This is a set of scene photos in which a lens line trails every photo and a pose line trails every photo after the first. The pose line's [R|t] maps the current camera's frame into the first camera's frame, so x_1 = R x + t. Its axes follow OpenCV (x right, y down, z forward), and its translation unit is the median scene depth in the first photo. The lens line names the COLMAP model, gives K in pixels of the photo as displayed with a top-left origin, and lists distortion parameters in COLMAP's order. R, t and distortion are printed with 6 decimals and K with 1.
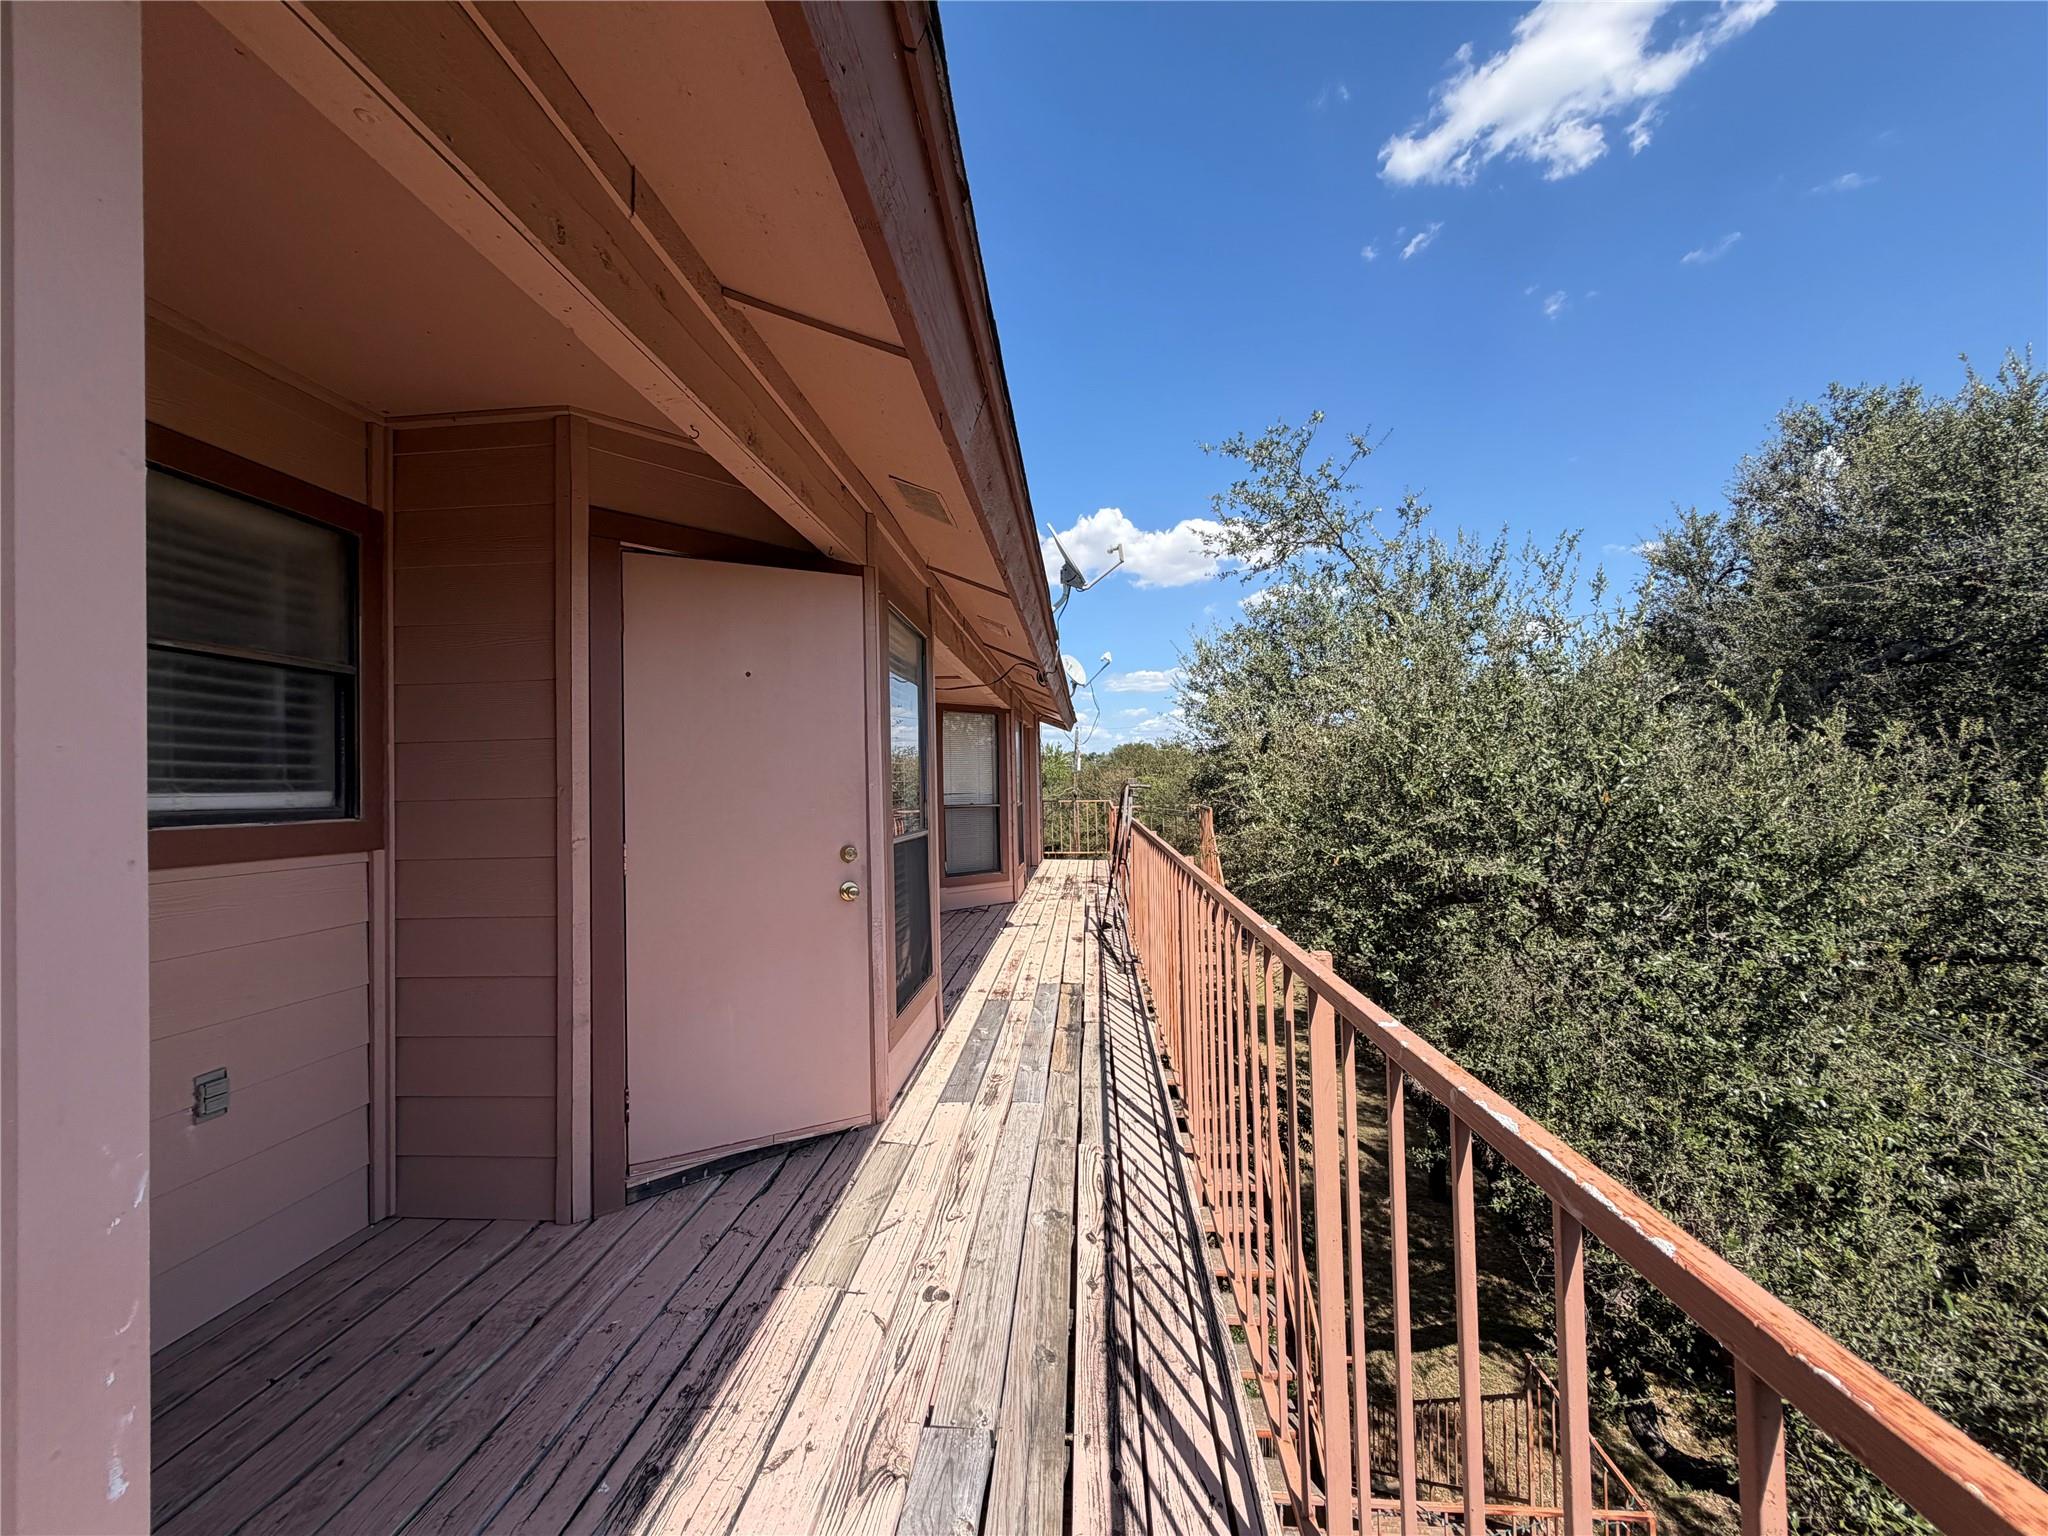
lens RADIAL K [[819.2, 0, 1022.1], [0, 819.2, 767.5], [0, 0, 1]] dist [0.000958, 0.000079]
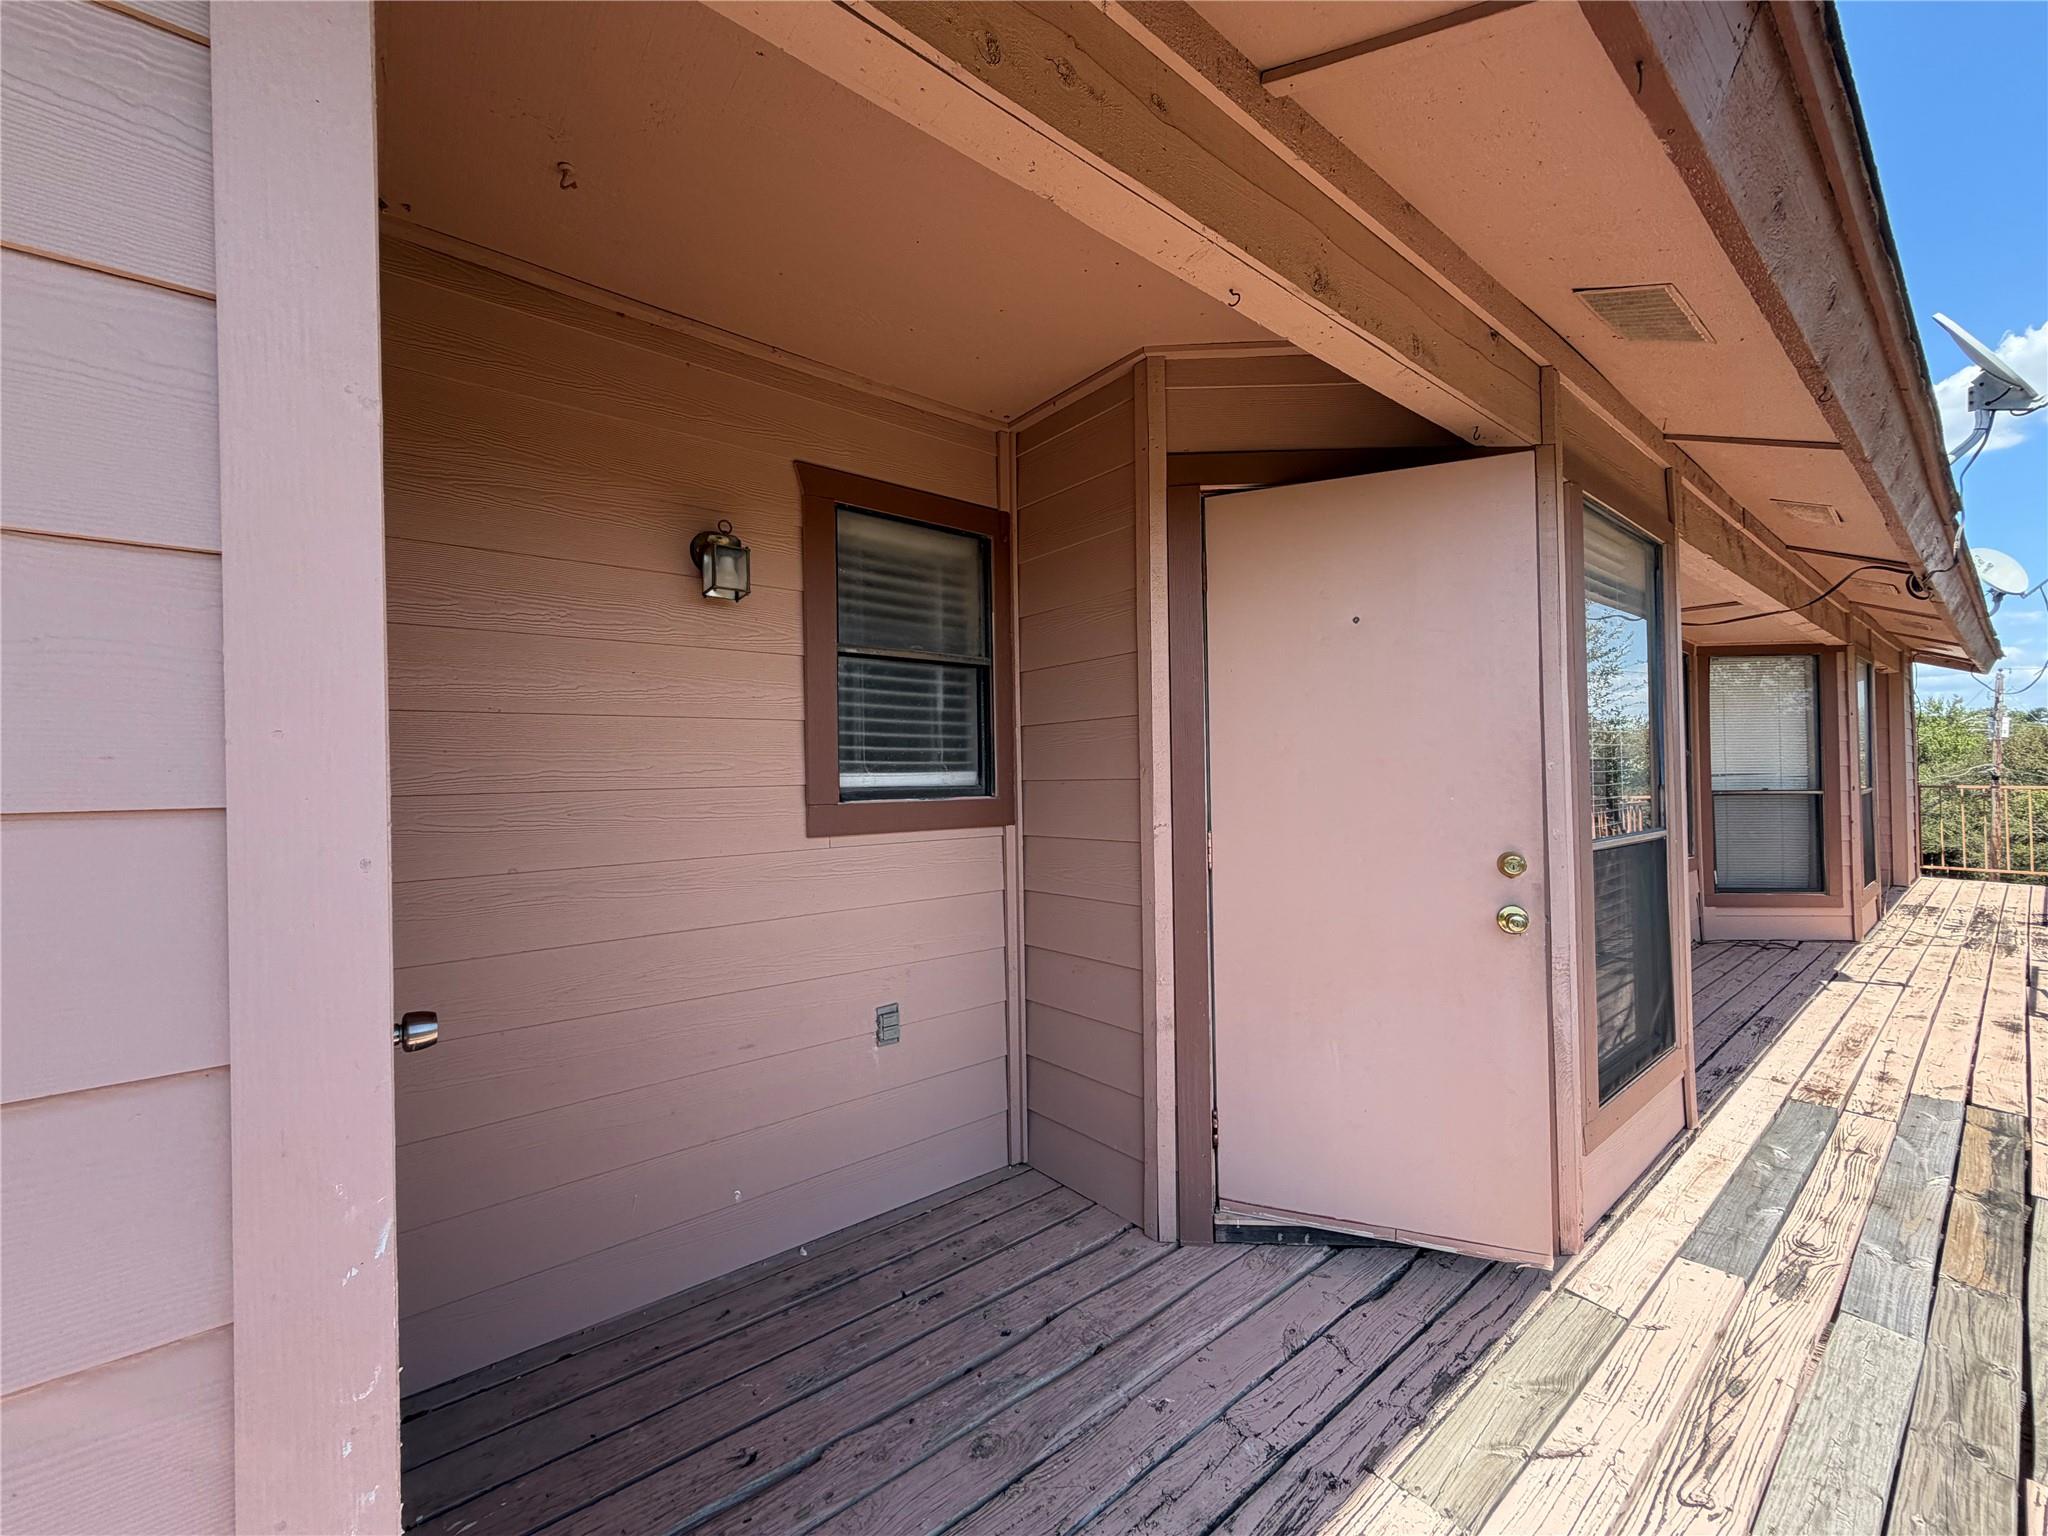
lens RADIAL K [[819.2, 0, 1015.0], [0, 819.2, 769.2], [0, 0, 1]] dist [0.000958, 0.000079]
pose [[0.690533, 0.002053, -0.723298, 0.004541], [0.019196, 0.999592, 0.021163, 0.003210], [0.723046, -0.028498, 0.690212, 0.254377]]
